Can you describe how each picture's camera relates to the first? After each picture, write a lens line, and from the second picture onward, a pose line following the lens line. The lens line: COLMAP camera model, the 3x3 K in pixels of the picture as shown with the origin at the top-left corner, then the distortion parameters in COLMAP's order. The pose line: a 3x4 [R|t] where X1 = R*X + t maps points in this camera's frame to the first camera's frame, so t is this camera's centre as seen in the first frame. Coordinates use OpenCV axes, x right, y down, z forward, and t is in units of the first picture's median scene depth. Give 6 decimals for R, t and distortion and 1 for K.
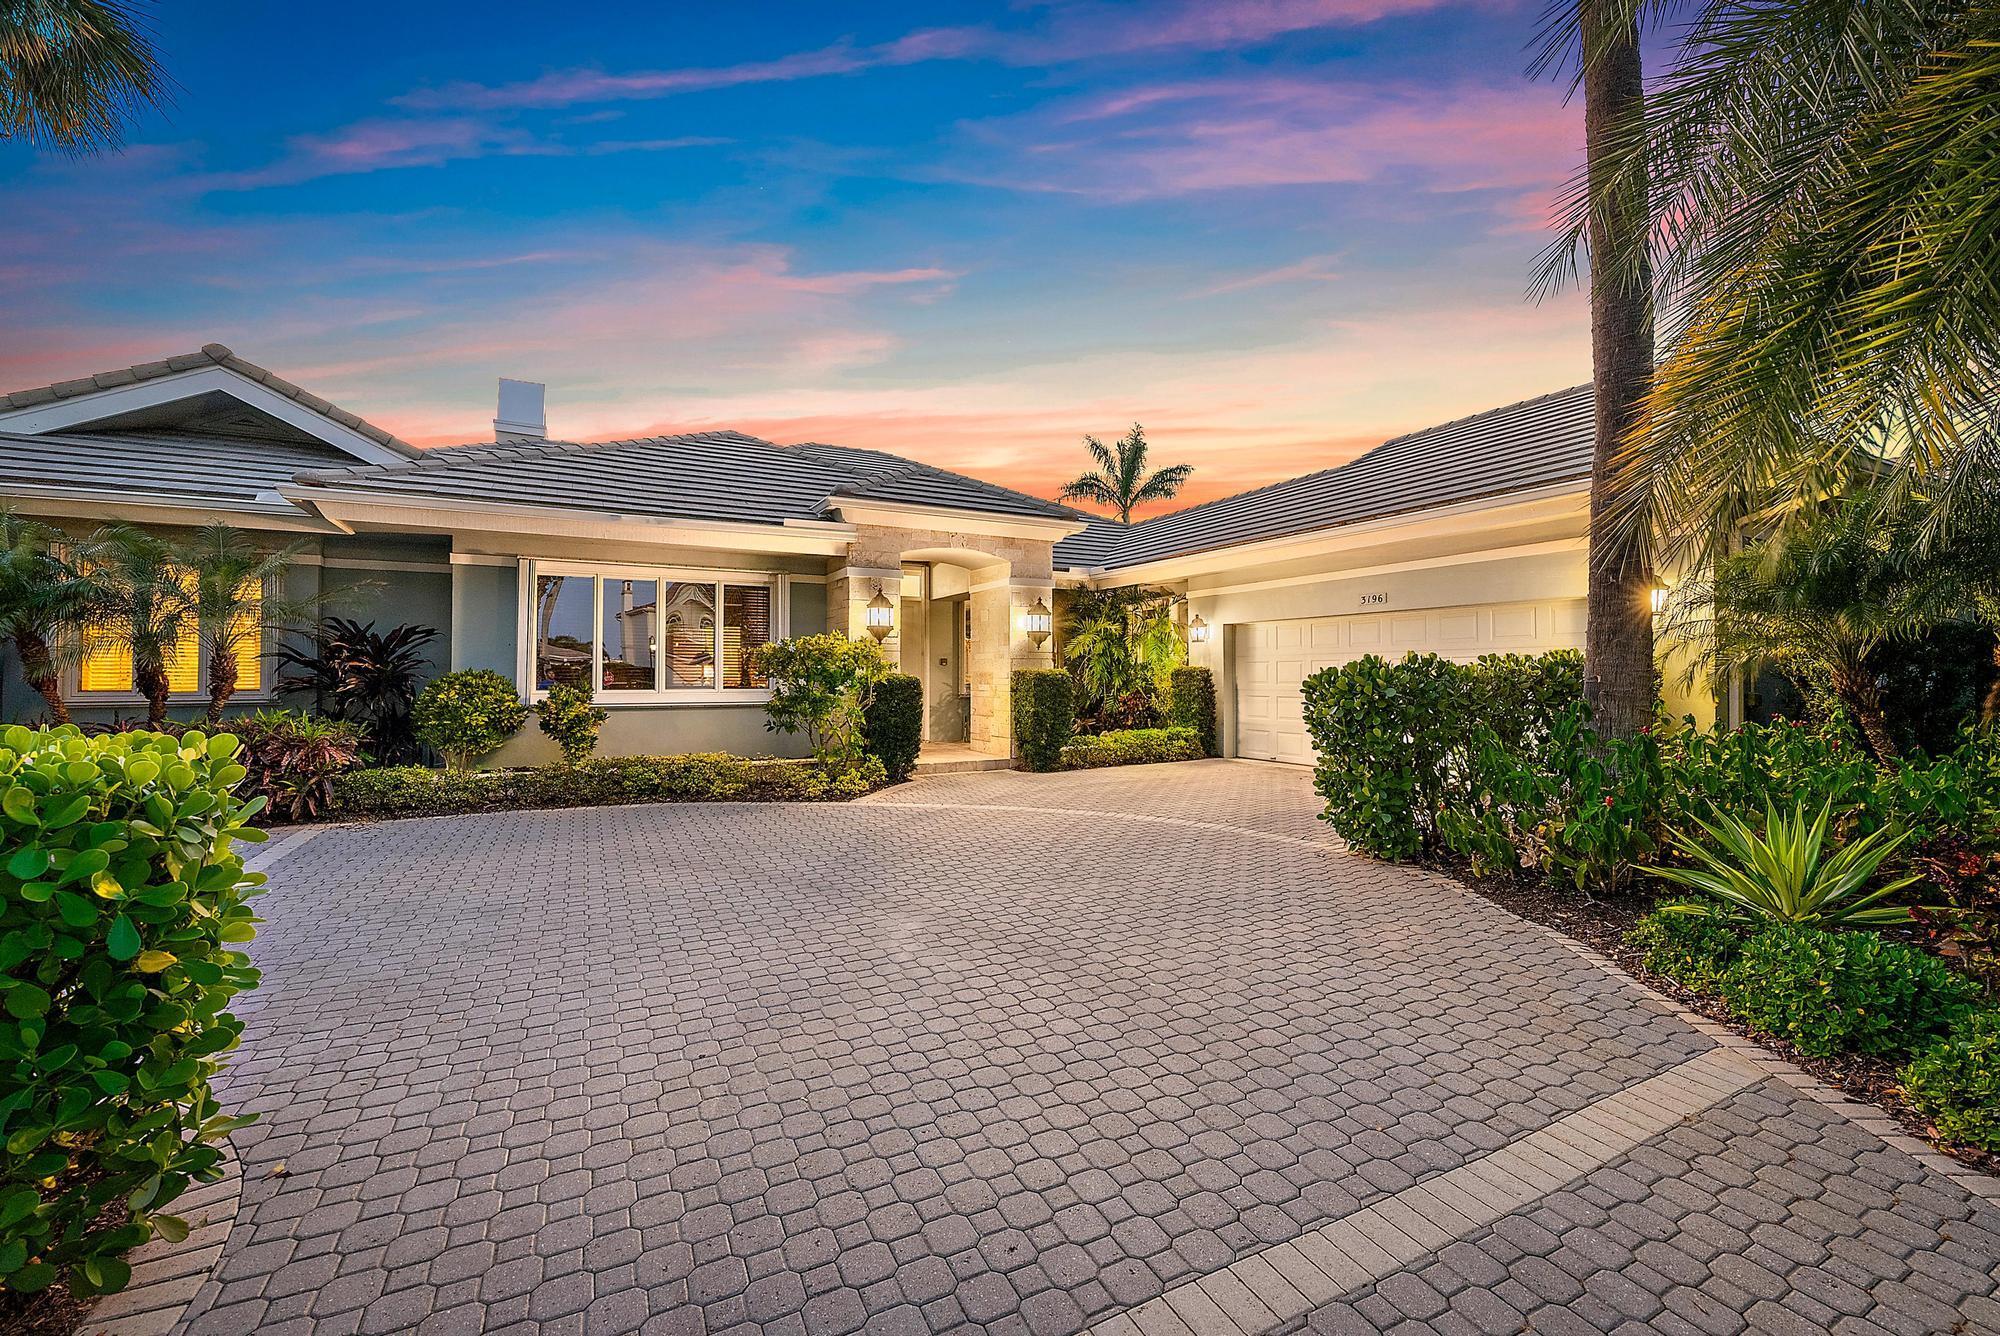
lens RADIAL K [[812.1, 0, 1000.0], [0, 812.1, 668.0], [0, 0, 1]] dist [0.000480, 0.000013]
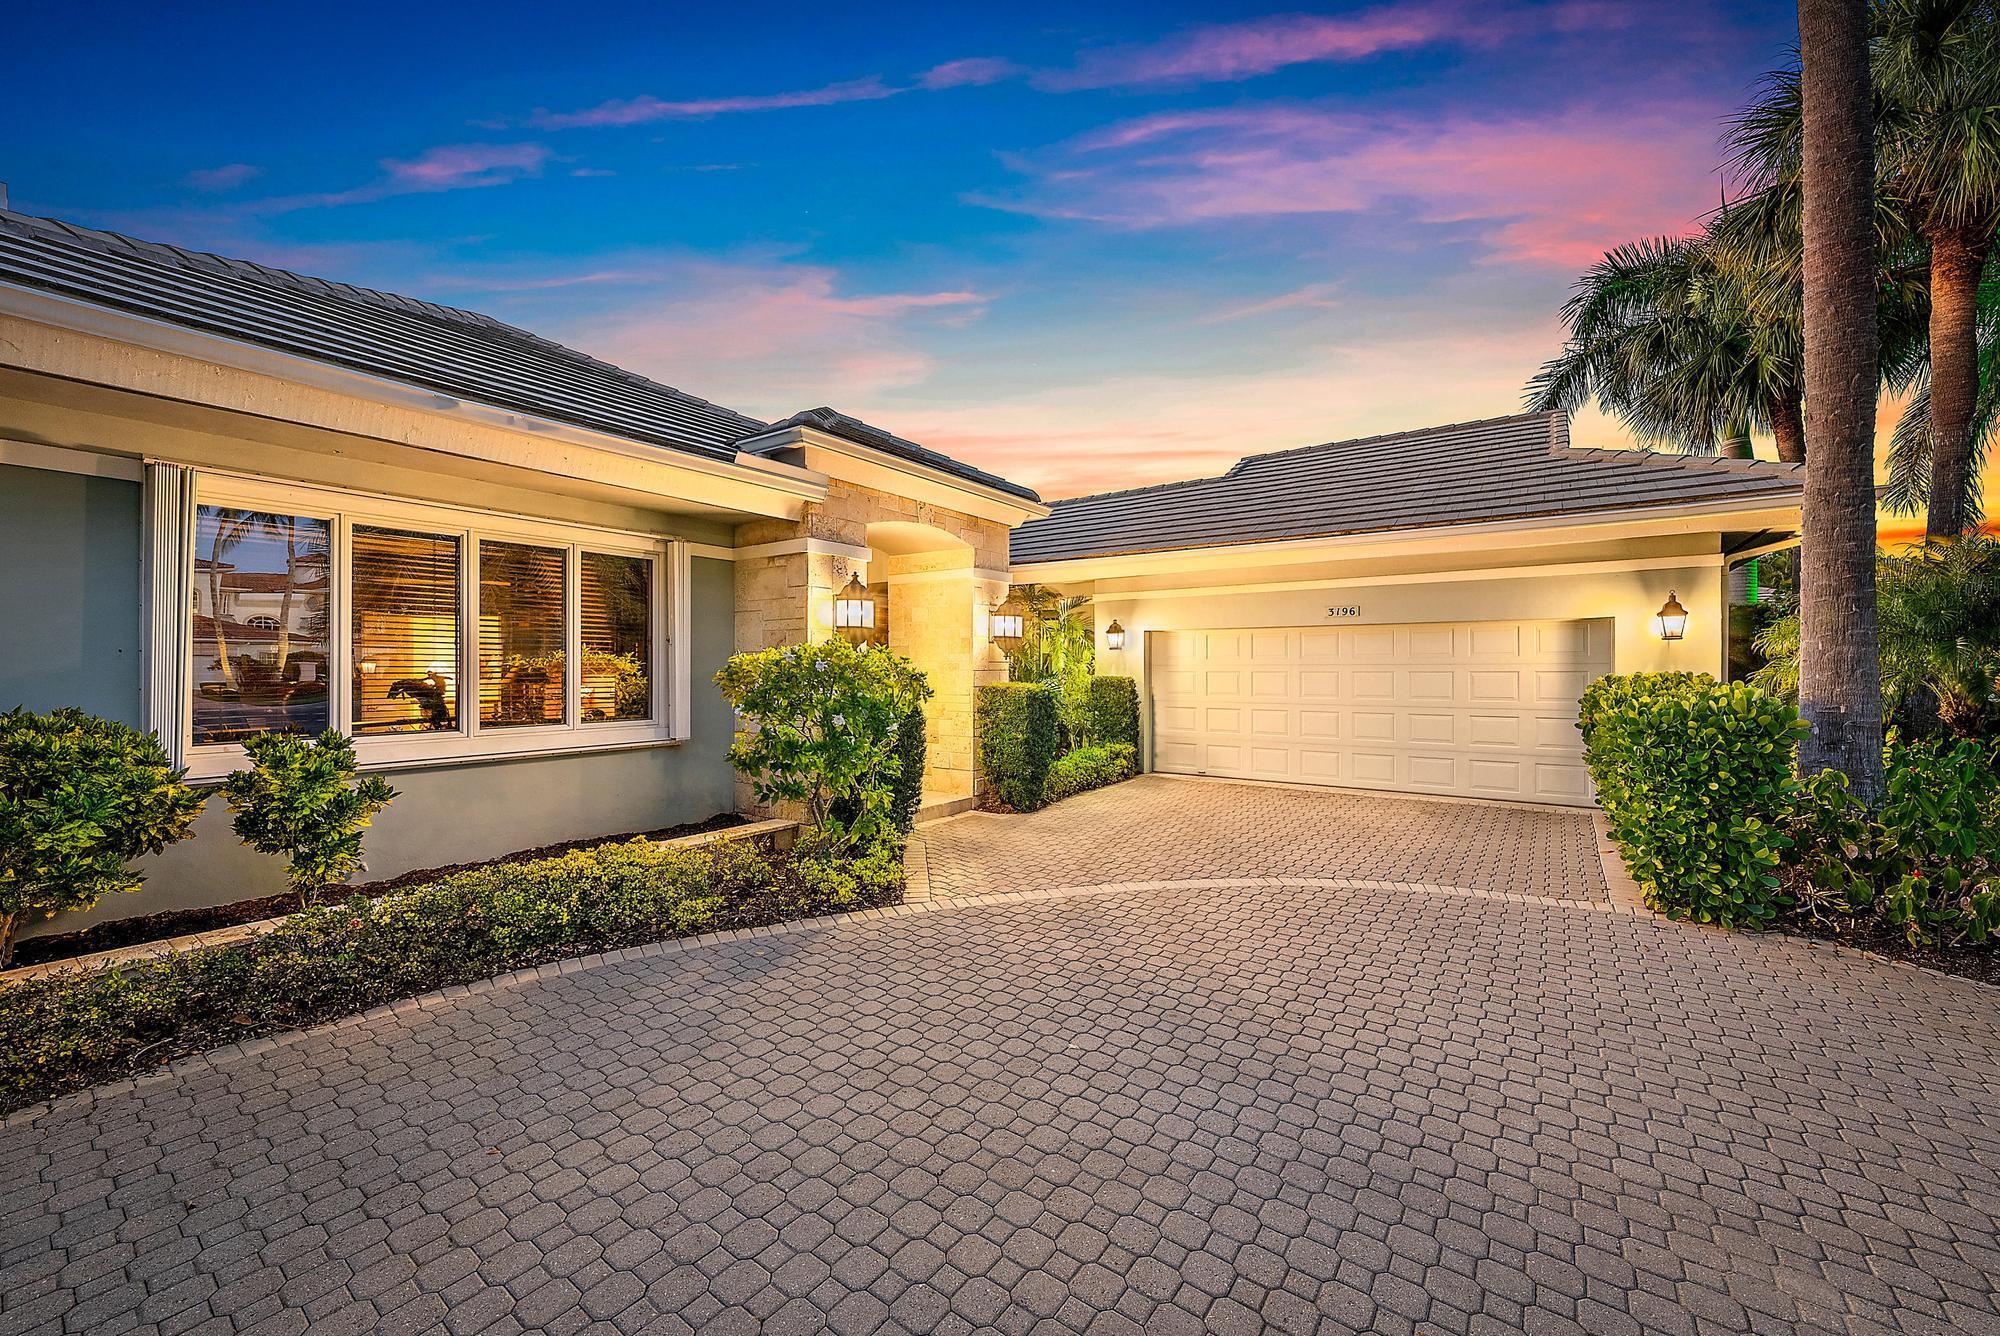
lens RADIAL K [[757.1, 0, 1000.0], [0, 757.1, 668.0], [0, 0, 1]] dist [0.001194, -0.000059]
pose [[0.895112, -0.000009, 0.445841, -0.312122], [-0.004326, 0.999953, 0.008707, -0.021795], [-0.445820, -0.009722, 0.895070, 0.352931]]
